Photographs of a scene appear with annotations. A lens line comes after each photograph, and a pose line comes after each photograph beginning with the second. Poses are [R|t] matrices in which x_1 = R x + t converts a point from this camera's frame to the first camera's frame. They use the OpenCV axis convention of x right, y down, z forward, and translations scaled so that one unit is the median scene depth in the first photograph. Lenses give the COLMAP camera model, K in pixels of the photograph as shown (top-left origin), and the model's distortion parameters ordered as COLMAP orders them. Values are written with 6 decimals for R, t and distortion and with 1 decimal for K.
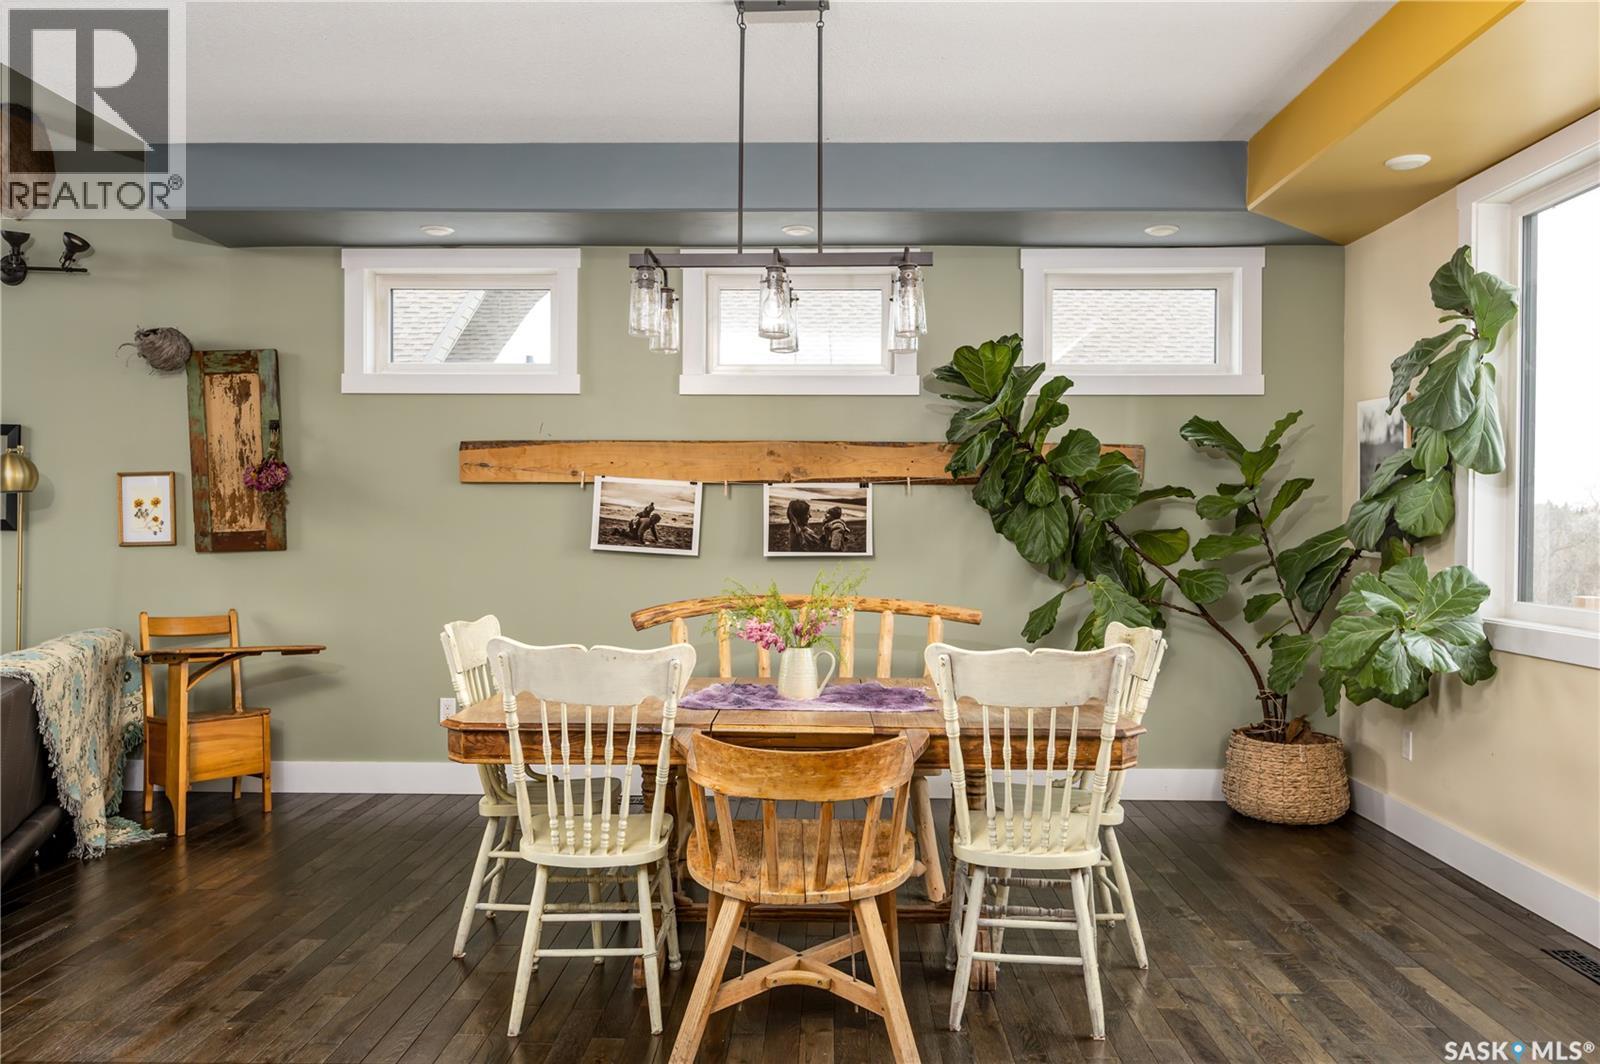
lens RADIAL K [[1203.1, 0, 800.0], [0, 1203.1, 532.0], [0, 0, 1]] dist [-0.011312, -0.000693]
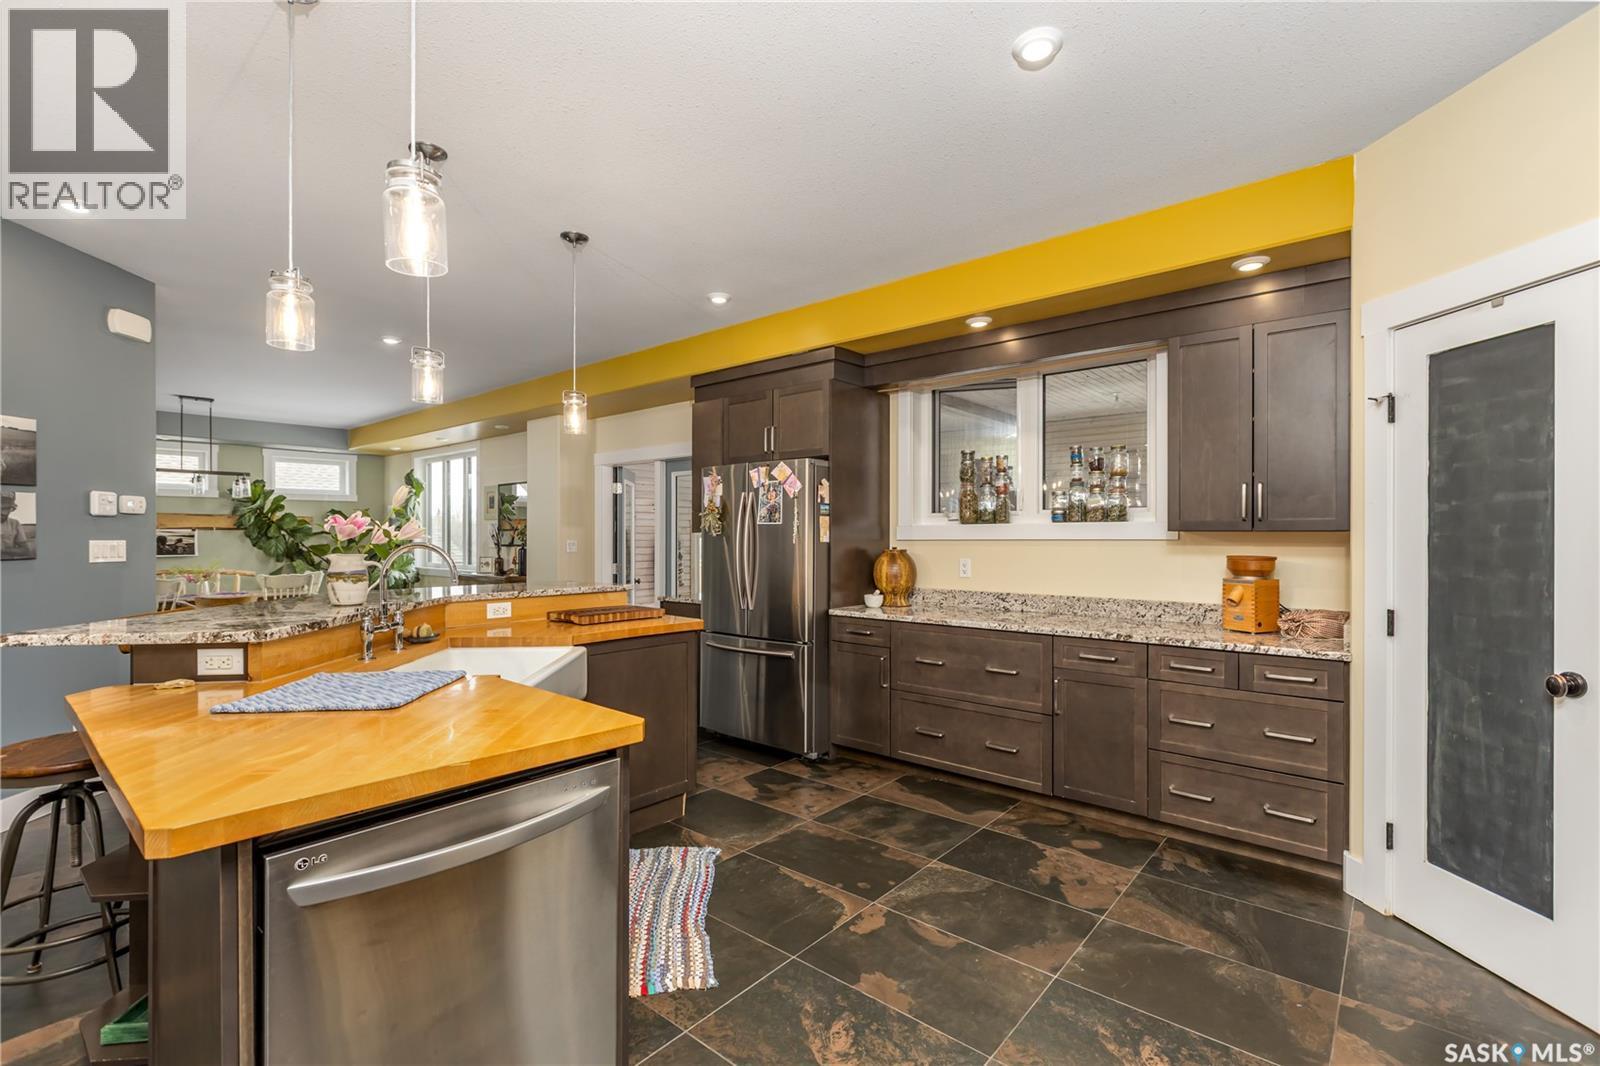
lens RADIAL K [[706.4, 0, 800.0], [0, 706.4, 533.0], [0, 0, 1]] dist [0.000942, 0.000024]
pose [[0.625951, -0.004785, 0.779848, -0.335453], [0.006383, 0.999979, 0.001012, -0.025050], [-0.779836, 0.004344, 0.625968, -1.073217]]
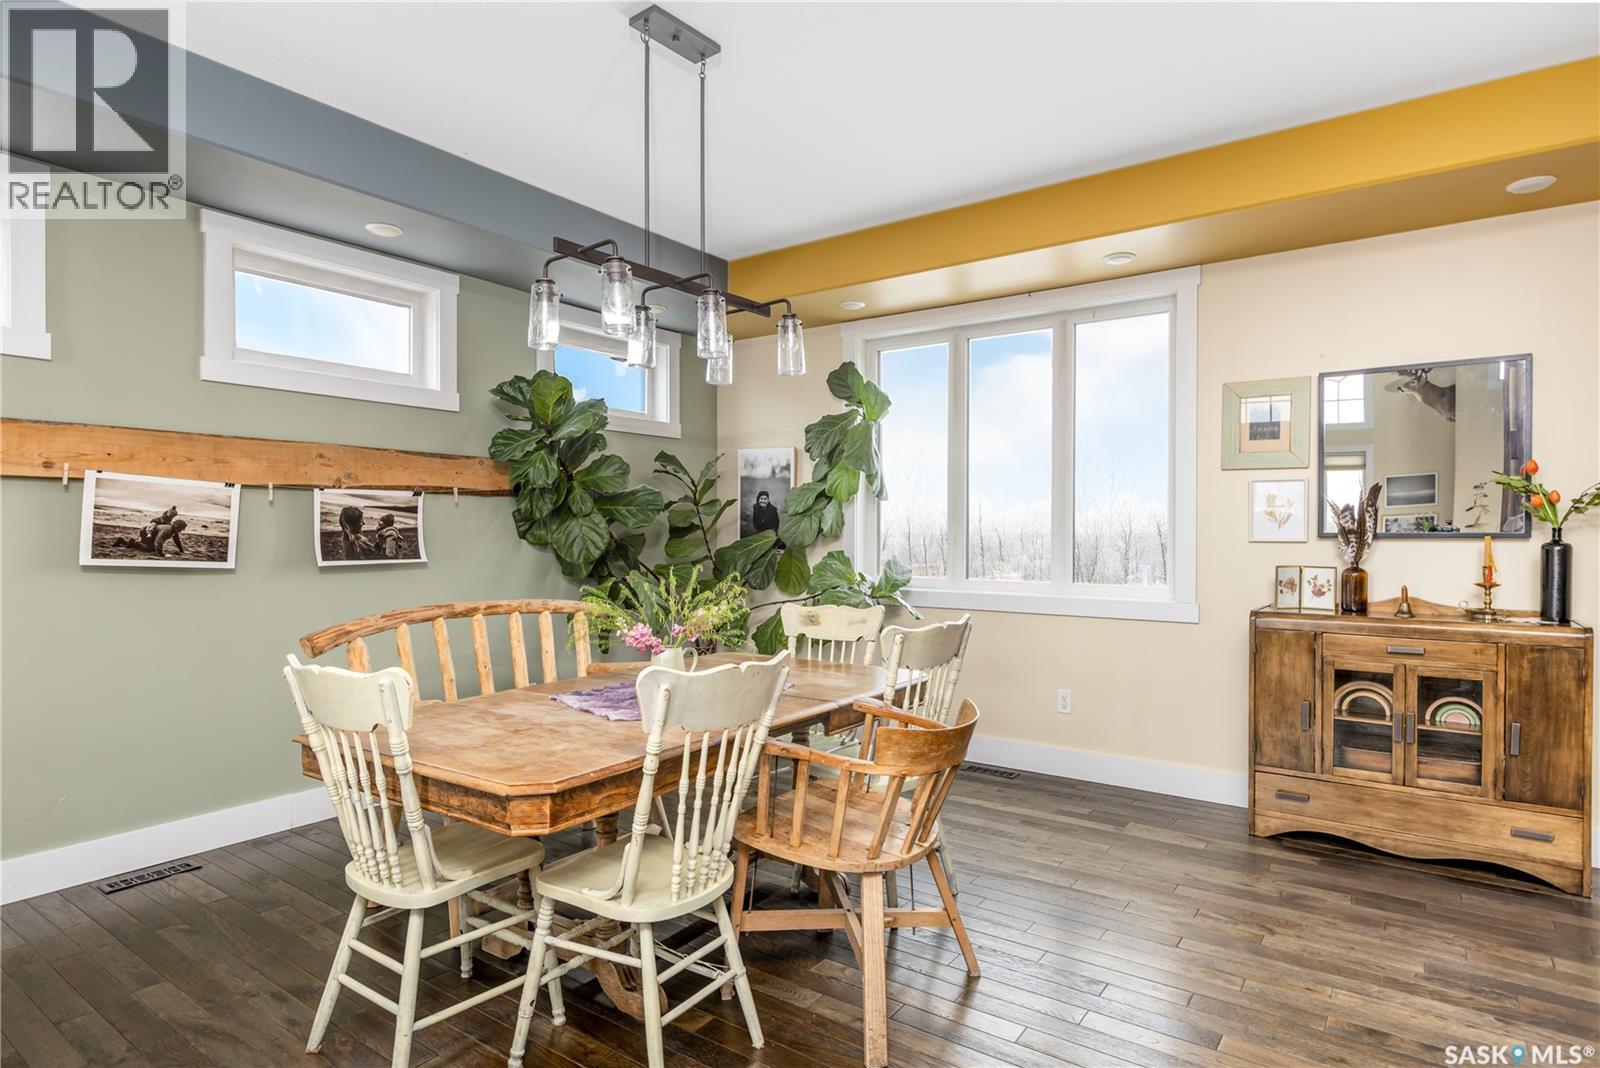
lens RADIAL K [[864.1, 0, 800.0], [0, 864.1, 534.0], [0, 0, 1]] dist [0.002785, 0.001277]
pose [[0.558342, -0.006162, 0.829588, -0.377297], [0.006795, 0.999973, 0.002854, -0.004172], [-0.829583, 0.004044, 0.558368, 0.312476]]
